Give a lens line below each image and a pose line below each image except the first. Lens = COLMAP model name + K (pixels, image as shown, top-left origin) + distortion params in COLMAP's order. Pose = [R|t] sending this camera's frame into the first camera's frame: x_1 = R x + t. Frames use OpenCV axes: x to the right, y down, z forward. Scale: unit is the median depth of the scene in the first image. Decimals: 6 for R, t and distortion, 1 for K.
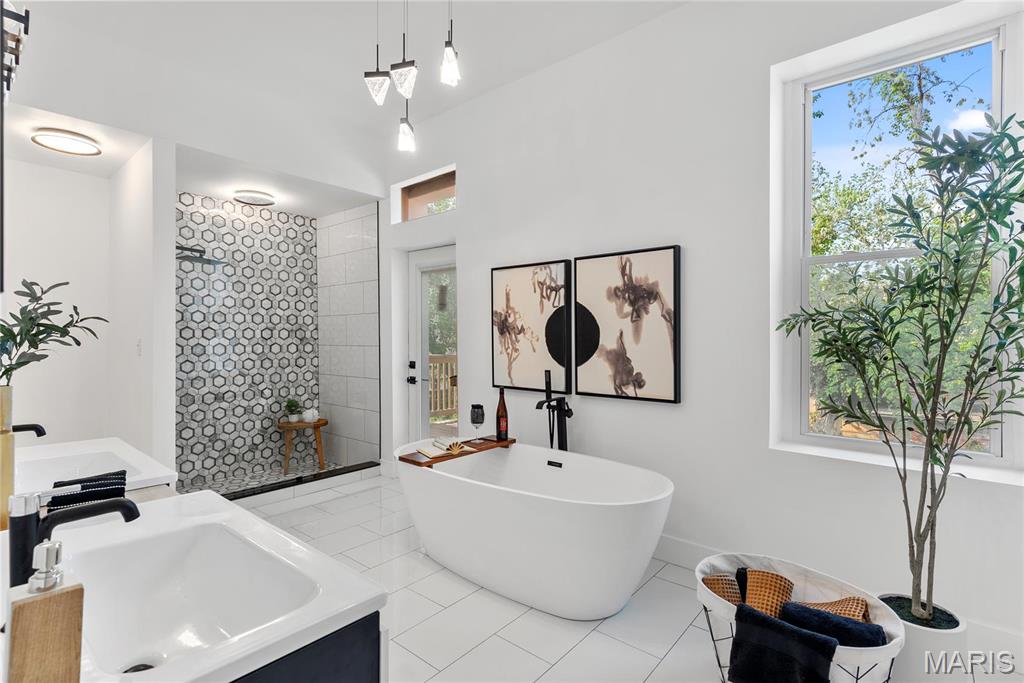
lens RADIAL K [[491.6, 0, 511.7], [0, 491.6, 338.3], [0, 0, 1]] dist [0.003350, 0.000152]
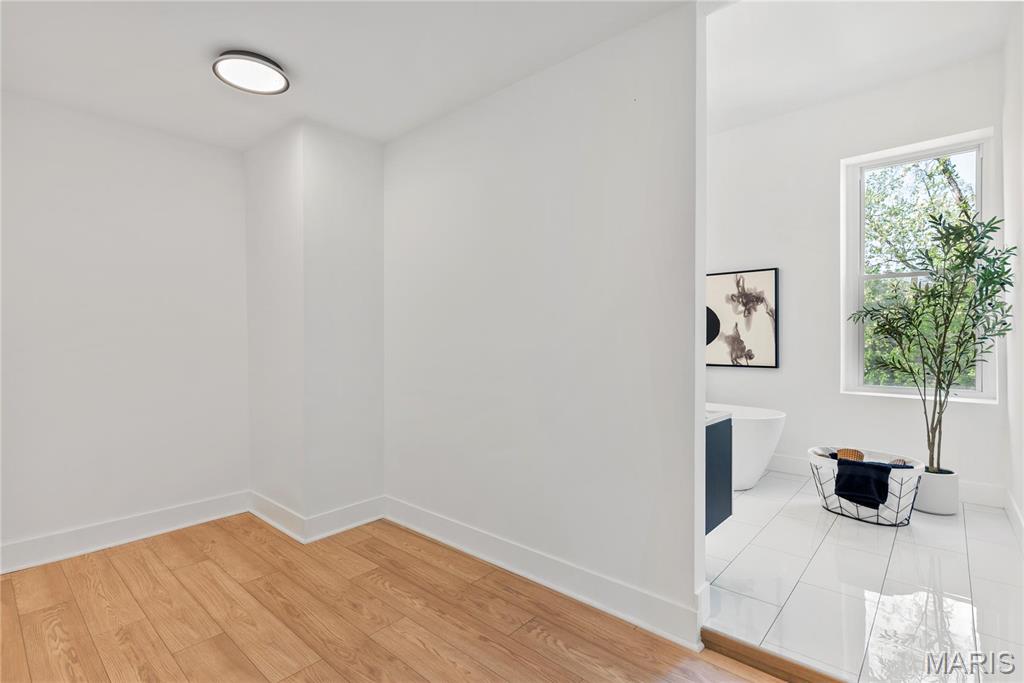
lens RADIAL K [[491.6, 0, 511.7], [0, 491.6, 341.0], [0, 0, 1]] dist [0.003350, 0.000152]
pose [[0.999684, -0.006836, -0.024177, -0.653629], [0.006962, 0.999963, 0.005128, 0.043026], [0.024141, -0.005295, 0.999695, -0.818935]]
